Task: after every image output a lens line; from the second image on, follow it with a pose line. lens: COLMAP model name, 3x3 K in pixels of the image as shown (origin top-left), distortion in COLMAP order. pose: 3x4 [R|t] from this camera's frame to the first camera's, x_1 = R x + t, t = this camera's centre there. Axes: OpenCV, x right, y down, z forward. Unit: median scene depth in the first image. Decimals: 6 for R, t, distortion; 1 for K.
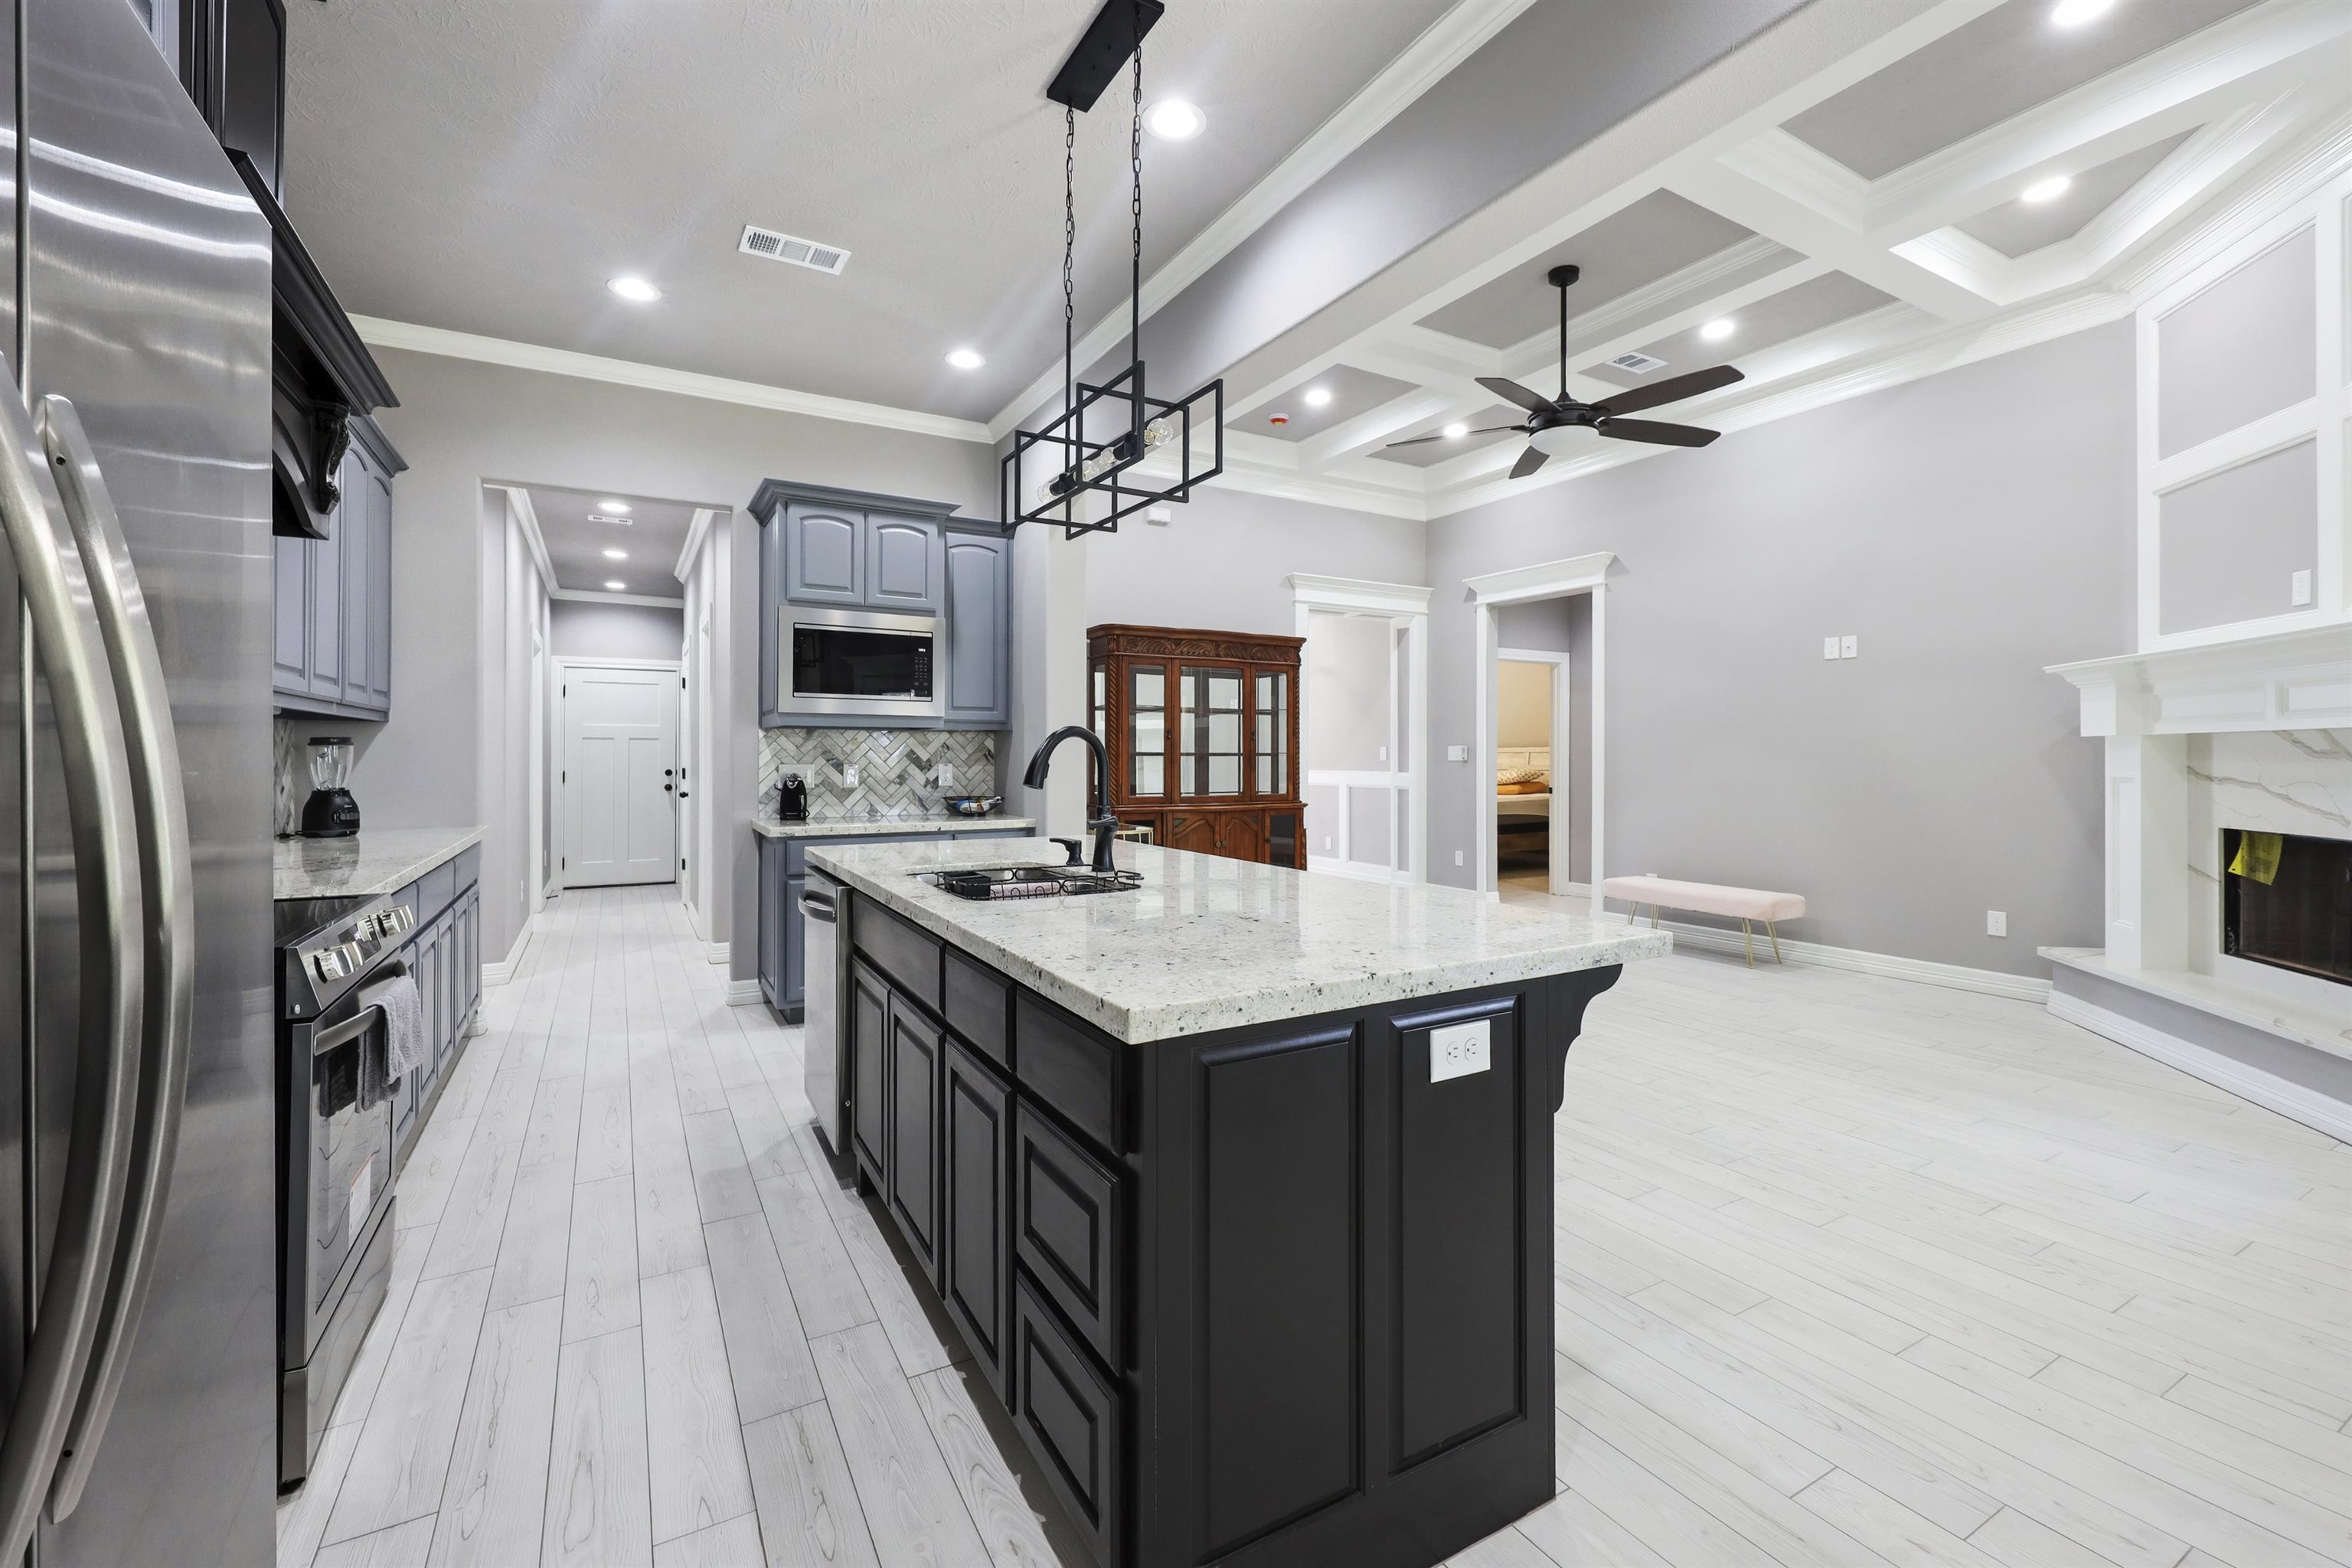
lens RADIAL K [[971.8, 0, 1205.9], [0, 971.8, 753.7], [0, 0, 1]] dist [0.004782, -0.000706]
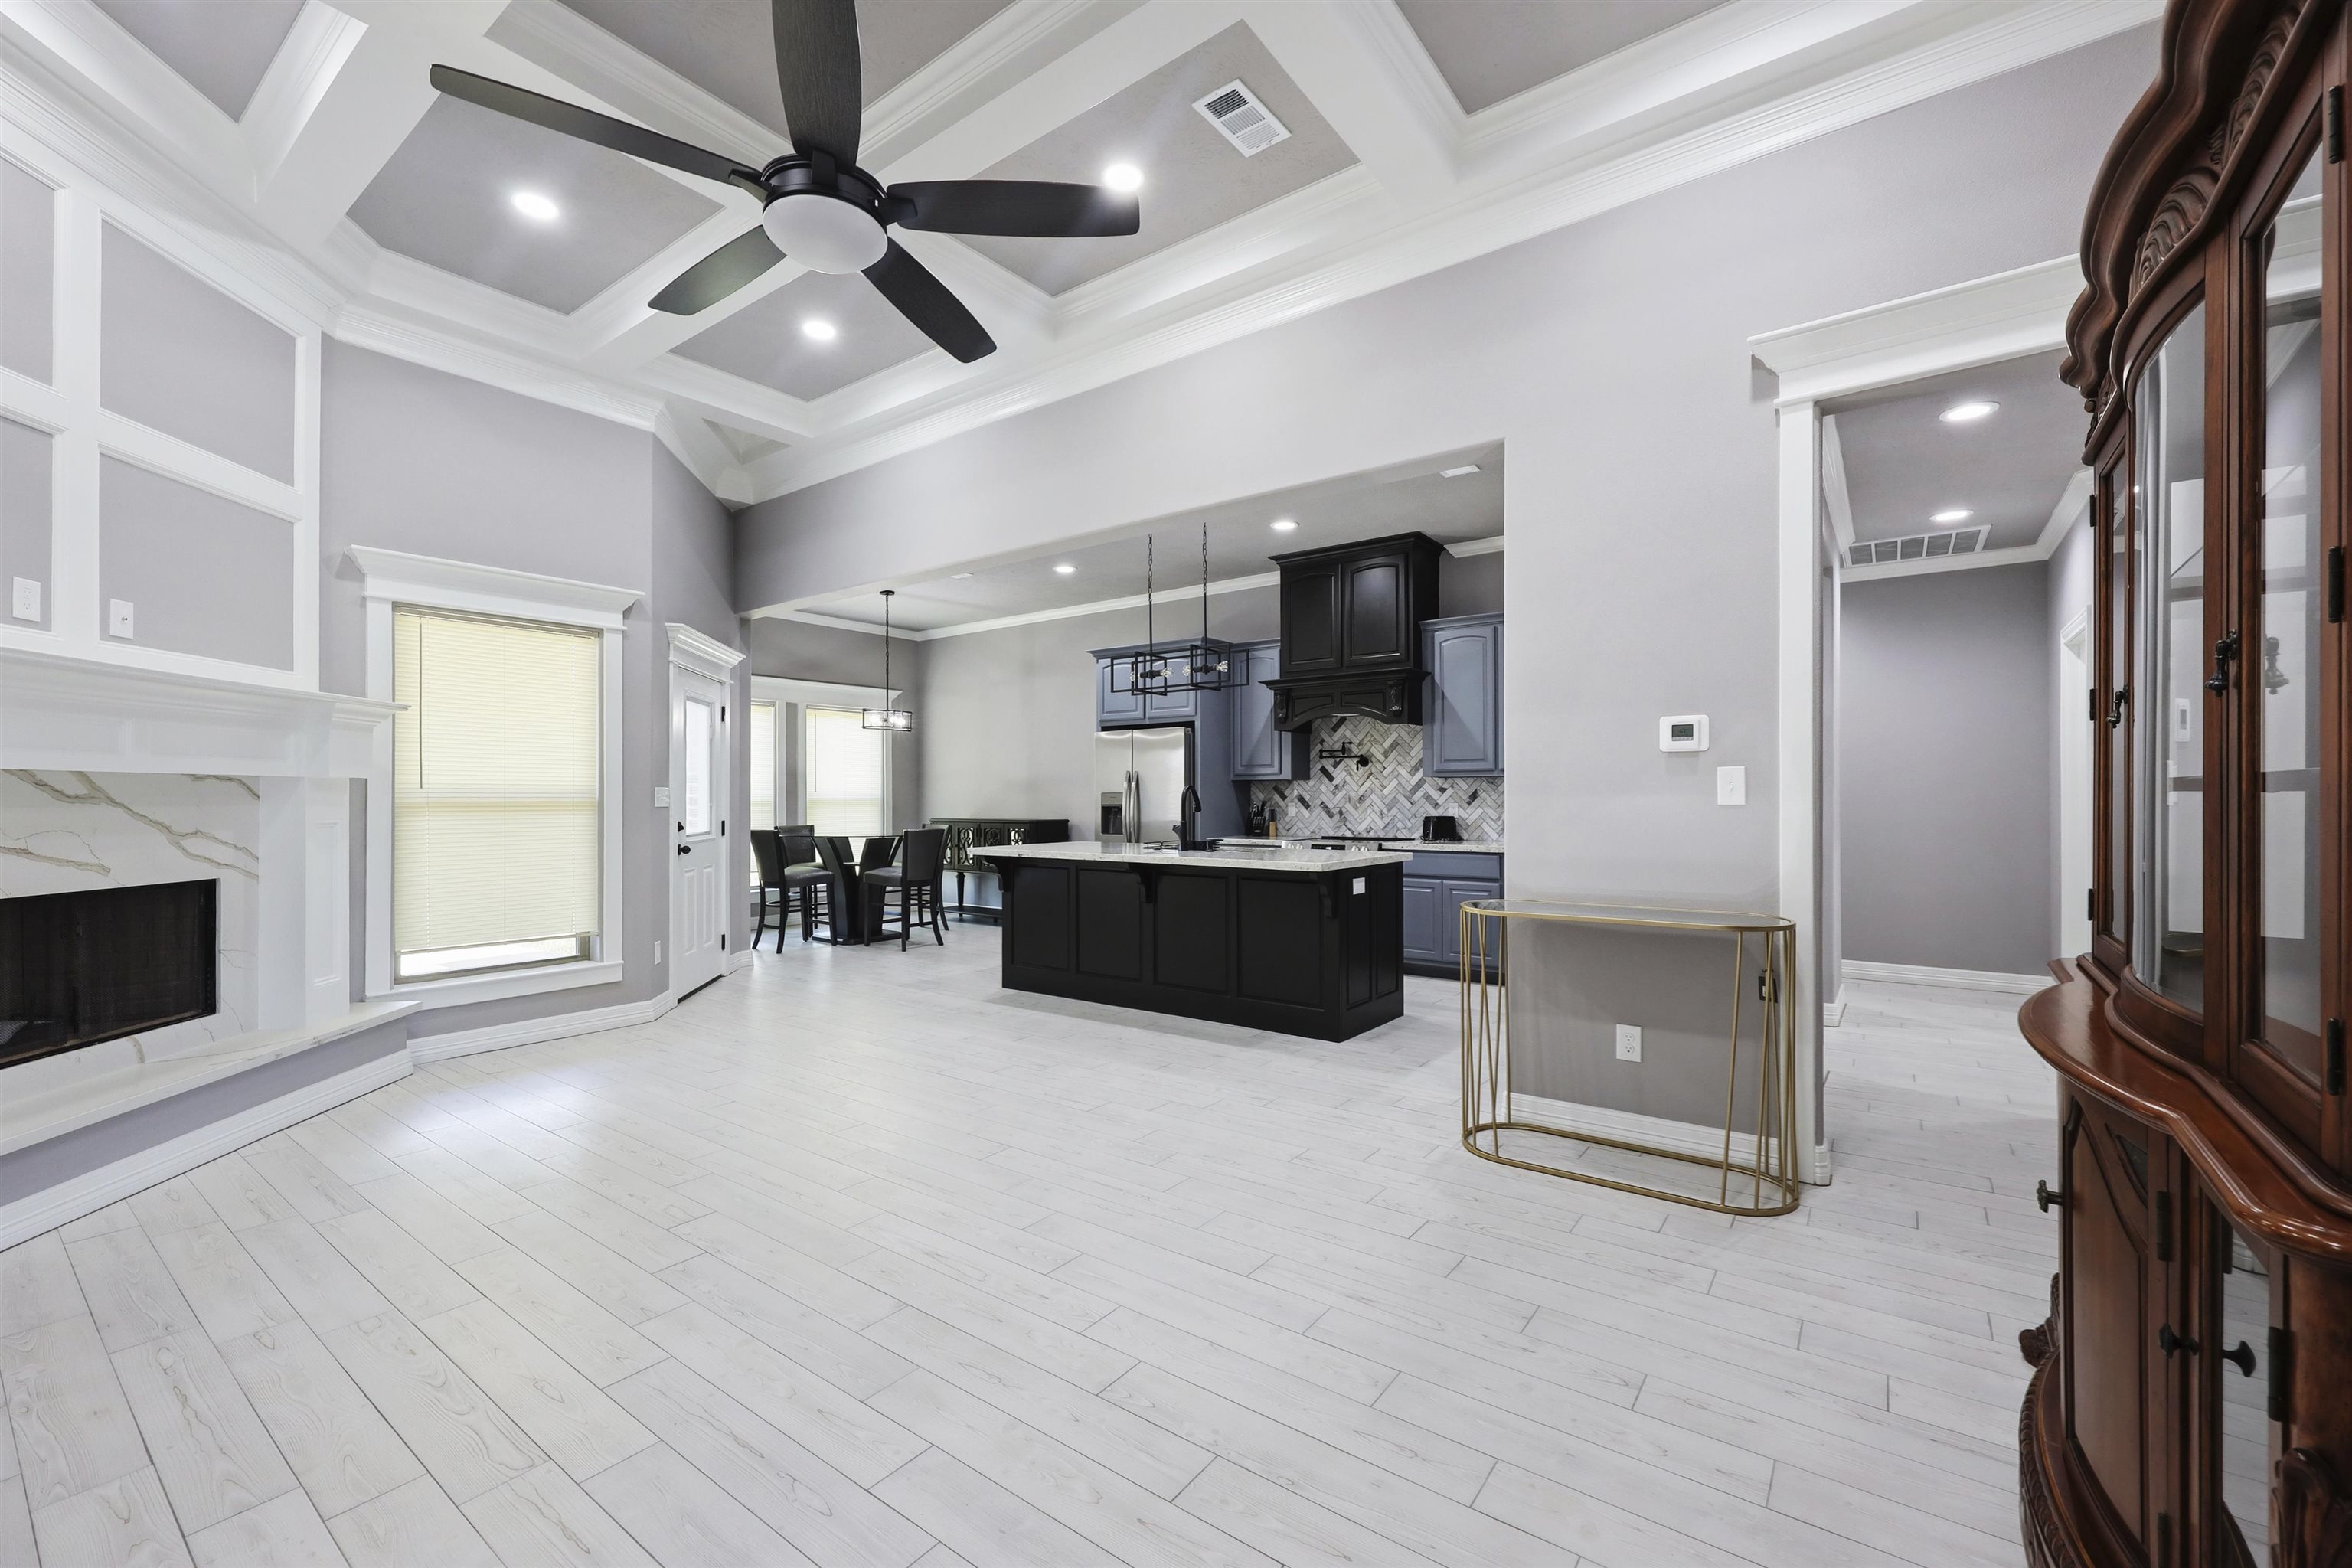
lens RADIAL K [[971.8, 0, 1135.2], [0, 971.8, 795.2], [0, 0, 1]] dist [0.004782, -0.000706]
pose [[-0.938250, 0.003382, -0.345942, 0.375588], [0.006093, 0.999959, -0.006750, 0.006224], [0.345905, -0.008441, -0.938232, 1.518767]]
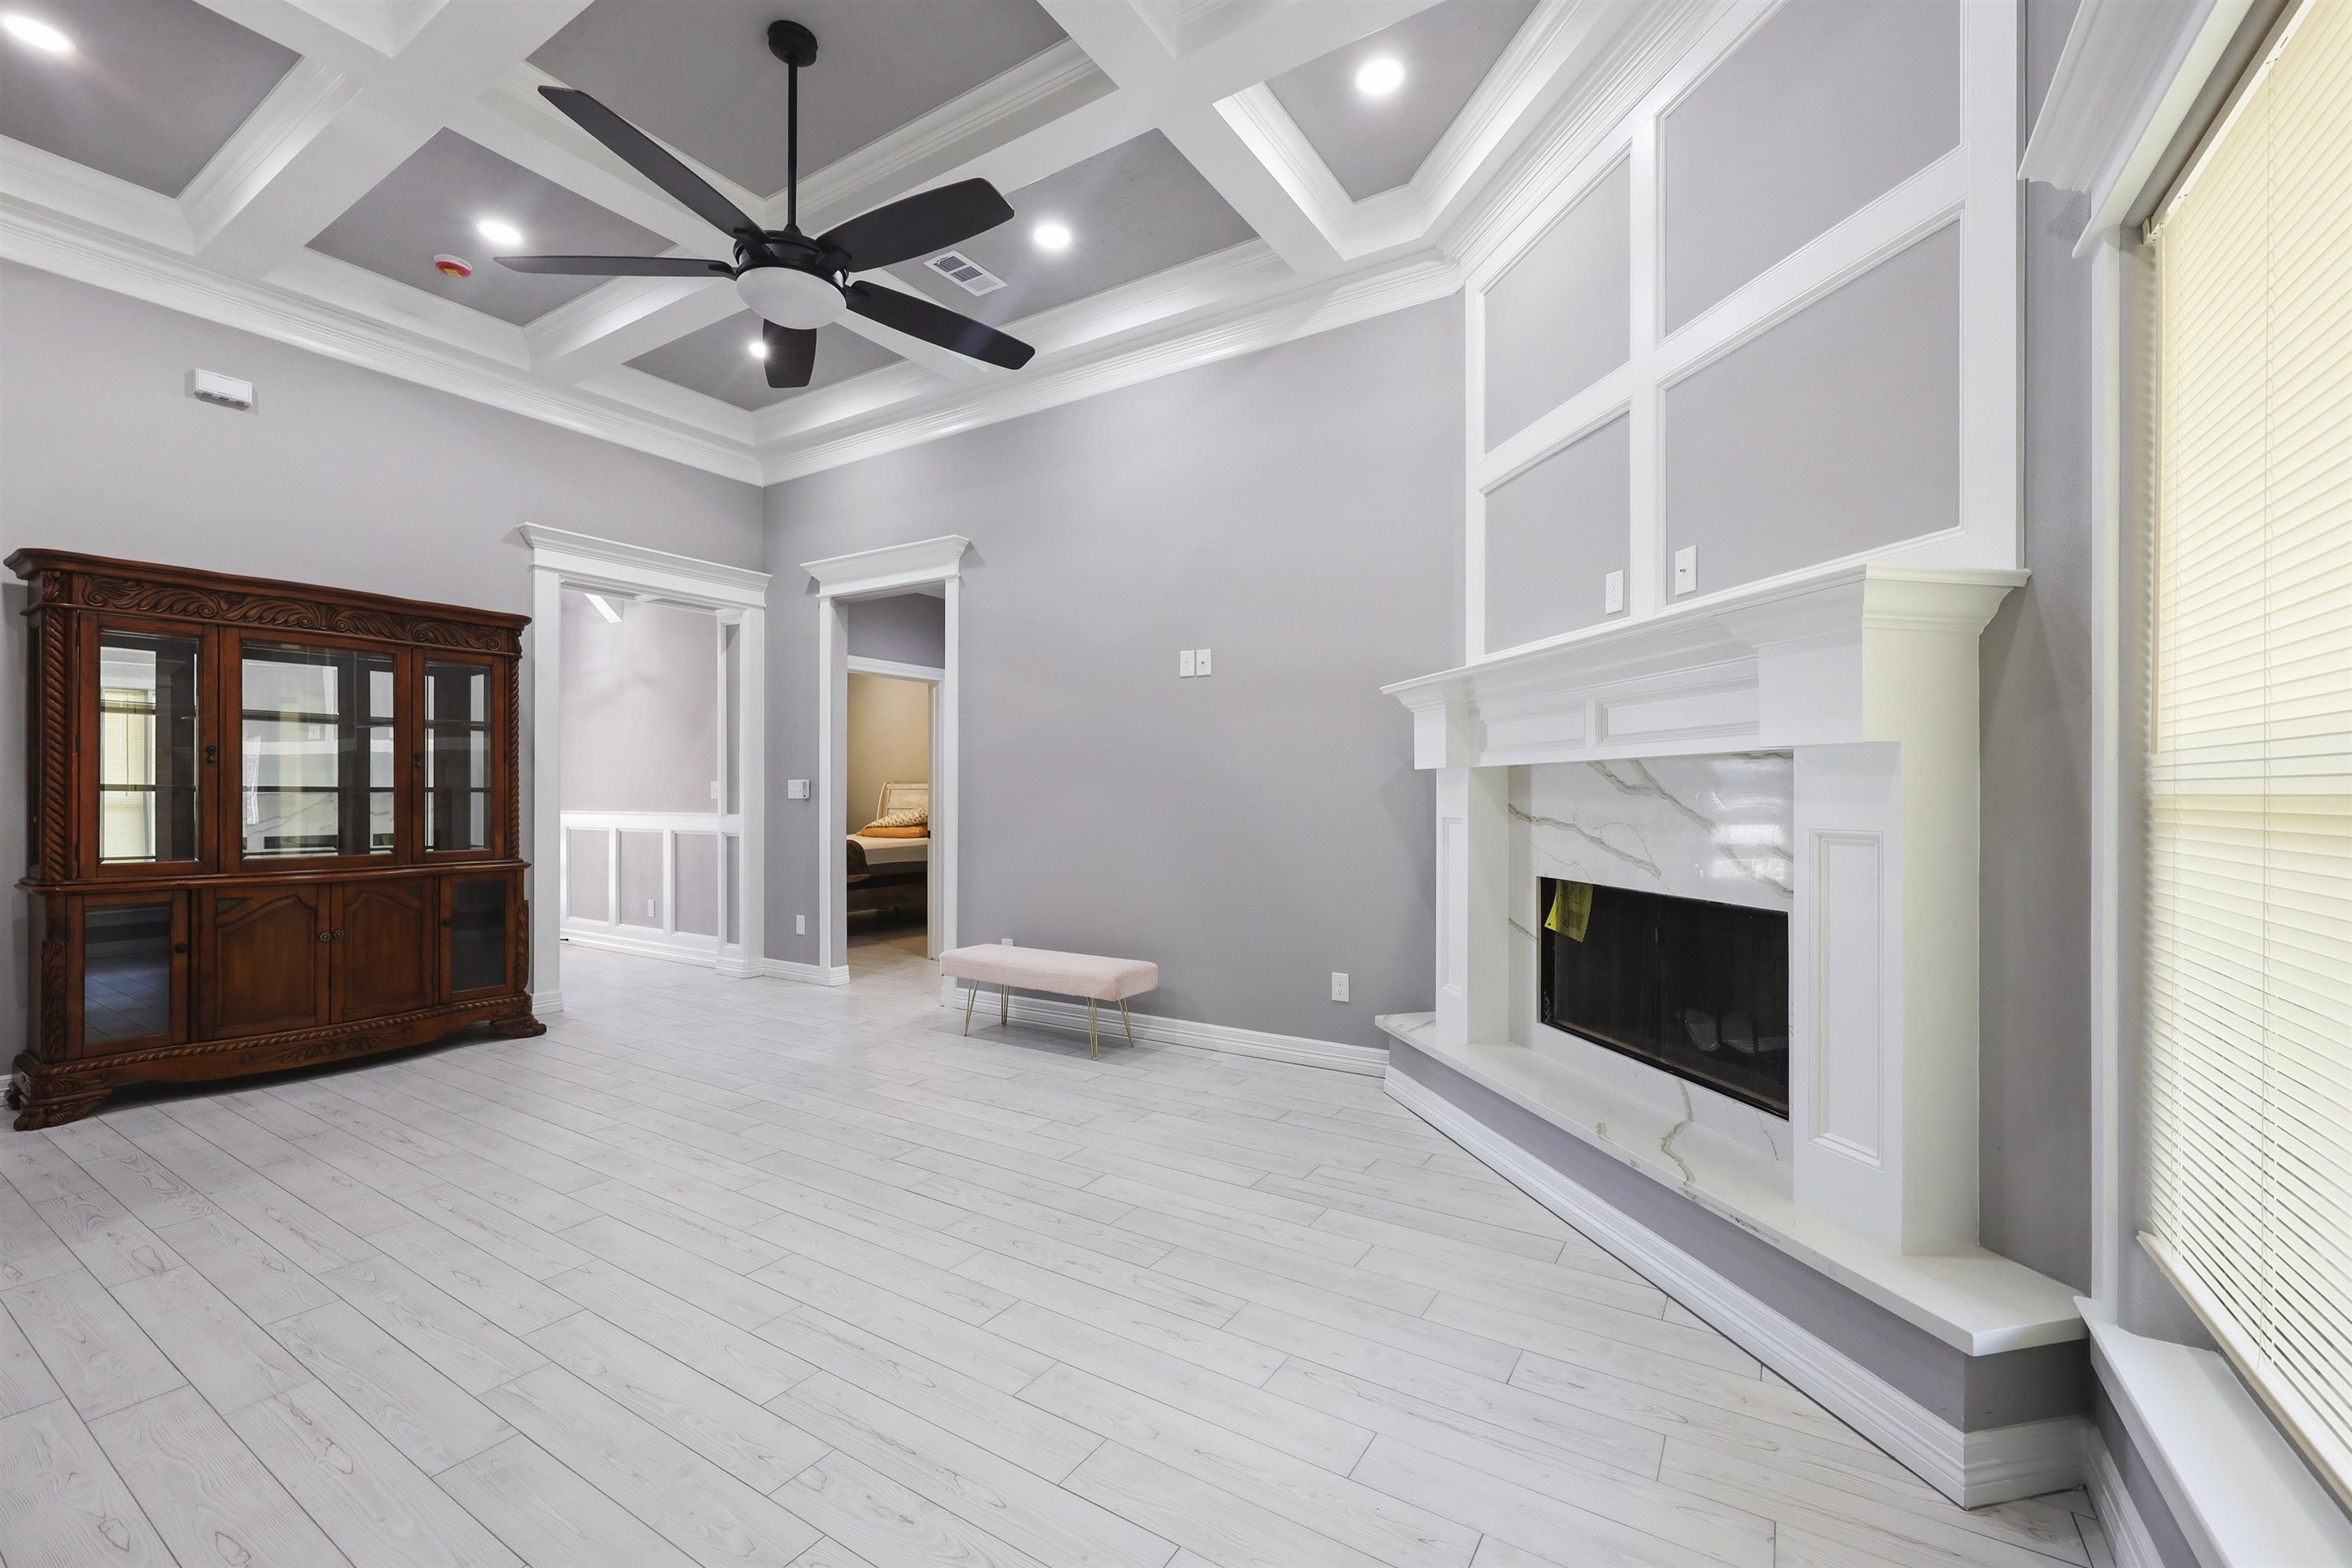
lens RADIAL K [[971.8, 0, 1147.6], [0, 971.8, 797.5], [0, 0, 1]] dist [0.004782, -0.000706]
pose [[0.899829, -0.001952, 0.436238, 0.284054], [-0.001191, 0.999975, 0.006931, 0.001033], [-0.436241, -0.006756, 0.899805, 0.302384]]
